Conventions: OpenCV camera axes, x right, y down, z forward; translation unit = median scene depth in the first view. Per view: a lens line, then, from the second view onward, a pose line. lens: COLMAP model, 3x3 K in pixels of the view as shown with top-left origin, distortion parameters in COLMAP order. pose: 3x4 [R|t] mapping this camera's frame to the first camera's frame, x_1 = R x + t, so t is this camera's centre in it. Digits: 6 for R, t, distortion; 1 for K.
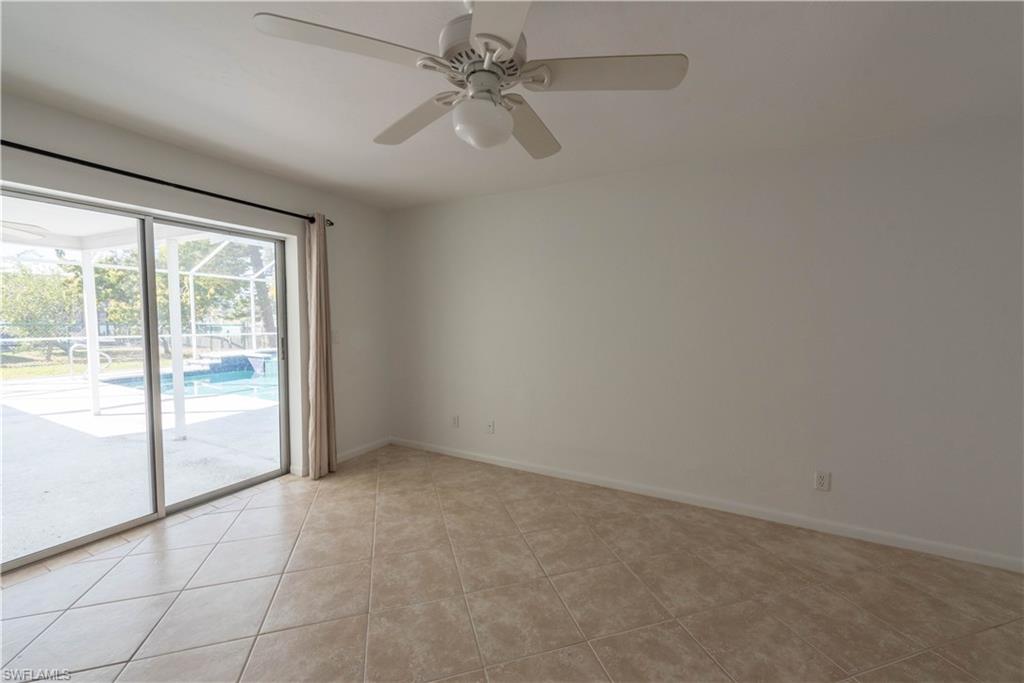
lens RADIAL K [[401.2, 0, 516.4], [0, 401.2, 337.2], [0, 0, 1]] dist [0.010123, -0.002823]
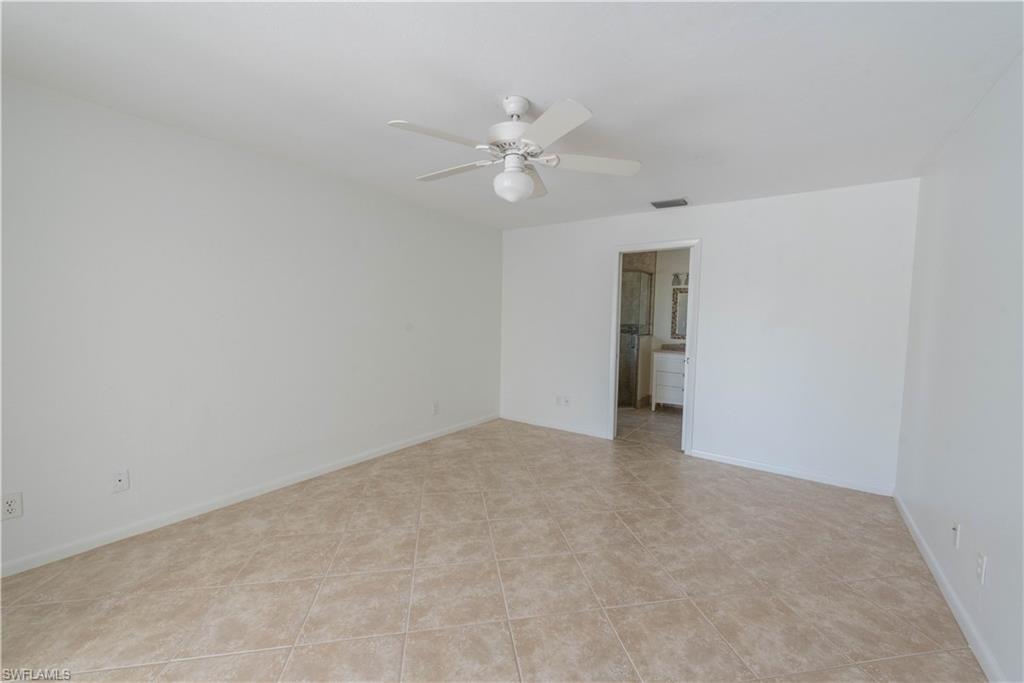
lens RADIAL K [[401.2, 0, 506.4], [0, 401.2, 335.1], [0, 0, 1]] dist [0.010123, -0.002823]
pose [[0.151836, -0.054467, 0.986904, -0.854645], [0.028866, 0.998299, 0.050655, -0.034236], [-0.987984, 0.020796, 0.153150, 0.426805]]
